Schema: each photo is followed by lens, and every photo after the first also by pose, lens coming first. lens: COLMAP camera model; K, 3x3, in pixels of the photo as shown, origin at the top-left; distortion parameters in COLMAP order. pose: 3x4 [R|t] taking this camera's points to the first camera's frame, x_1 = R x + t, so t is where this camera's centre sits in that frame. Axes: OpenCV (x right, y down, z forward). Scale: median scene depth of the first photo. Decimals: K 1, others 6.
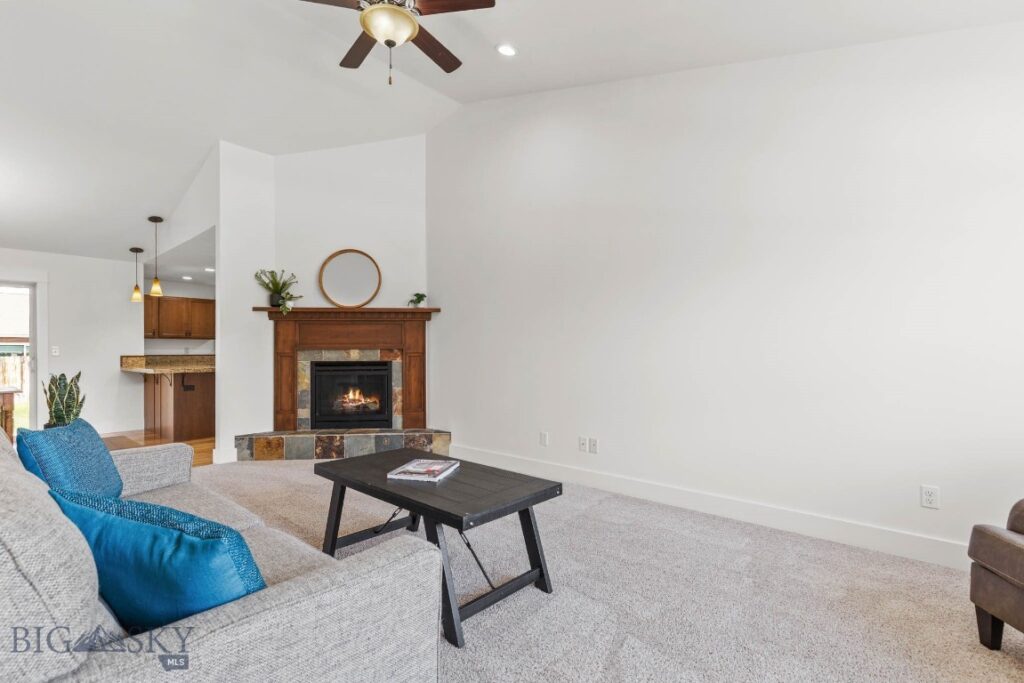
lens RADIAL K [[460.4, 0, 515.1], [0, 460.4, 341.8], [0, 0, 1]] dist [0.001569, 0.000204]
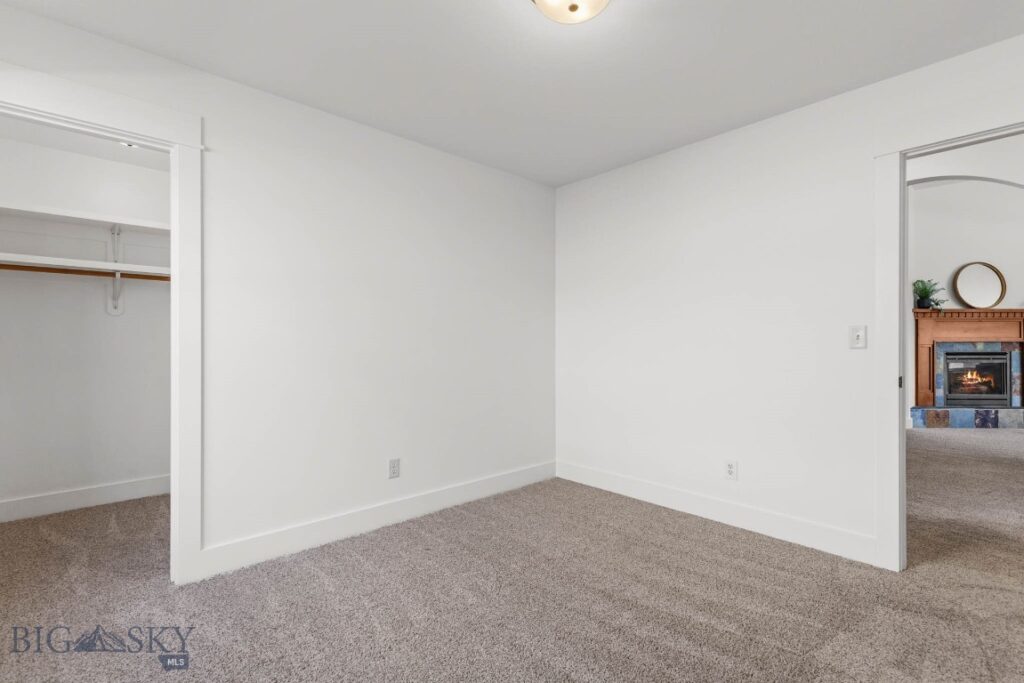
lens RADIAL K [[460.4, 0, 509.9], [0, 460.4, 342.4], [0, 0, 1]] dist [0.001569, 0.000204]
pose [[0.995492, 0.007805, -0.094524, -1.513629], [-0.005883, 0.999771, 0.020599, -0.000840], [0.094664, -0.019950, 0.995309, -0.367147]]
